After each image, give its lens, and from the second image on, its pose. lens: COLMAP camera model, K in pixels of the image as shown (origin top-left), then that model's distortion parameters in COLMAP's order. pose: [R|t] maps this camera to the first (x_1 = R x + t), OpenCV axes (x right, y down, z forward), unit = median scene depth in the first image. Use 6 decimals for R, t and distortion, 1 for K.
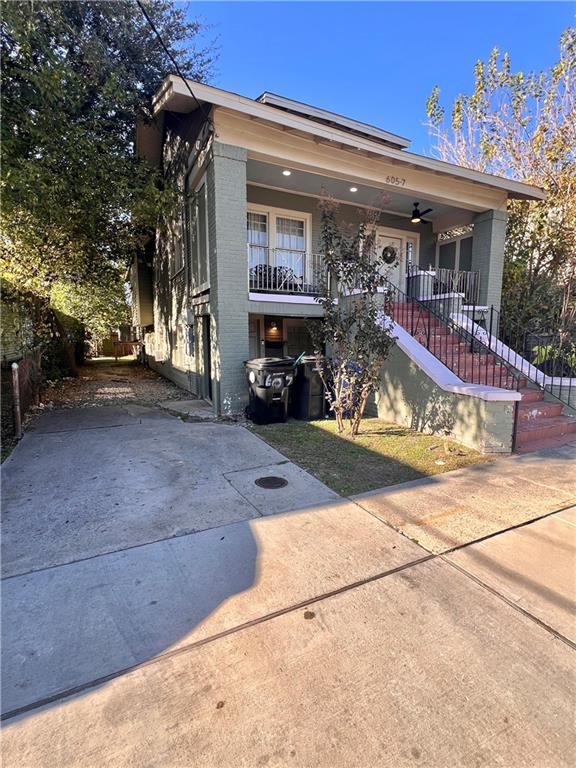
lens RADIAL K [[363.0, 0, 288.0], [0, 363.0, 384.0], [0, 0, 1]] dist [-0.000614, -0.000035]
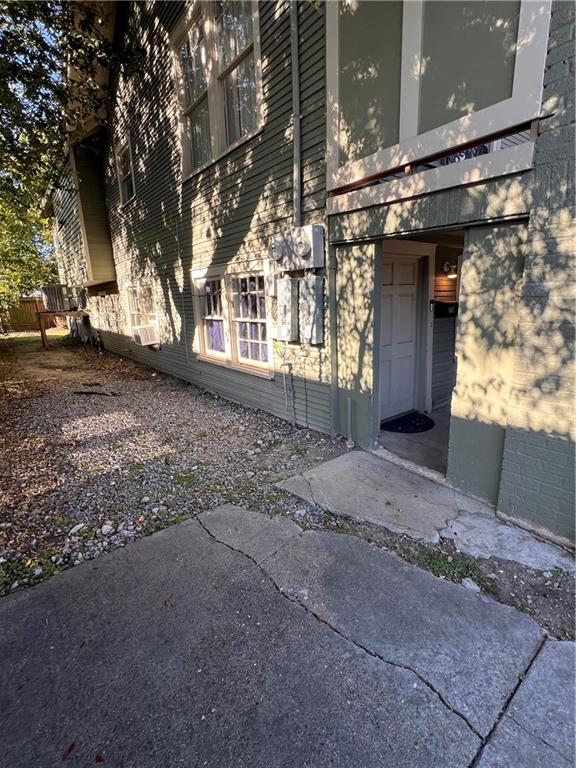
lens RADIAL K [[363.0, 0, 288.0], [0, 363.0, 384.0], [0, 0, 1]] dist [-0.000614, -0.000035]
pose [[0.979756, -0.079146, 0.183884, -0.228550], [0.058495, 0.991626, 0.115140, -0.049880], [-0.191457, -0.102053, 0.976181, 0.360455]]
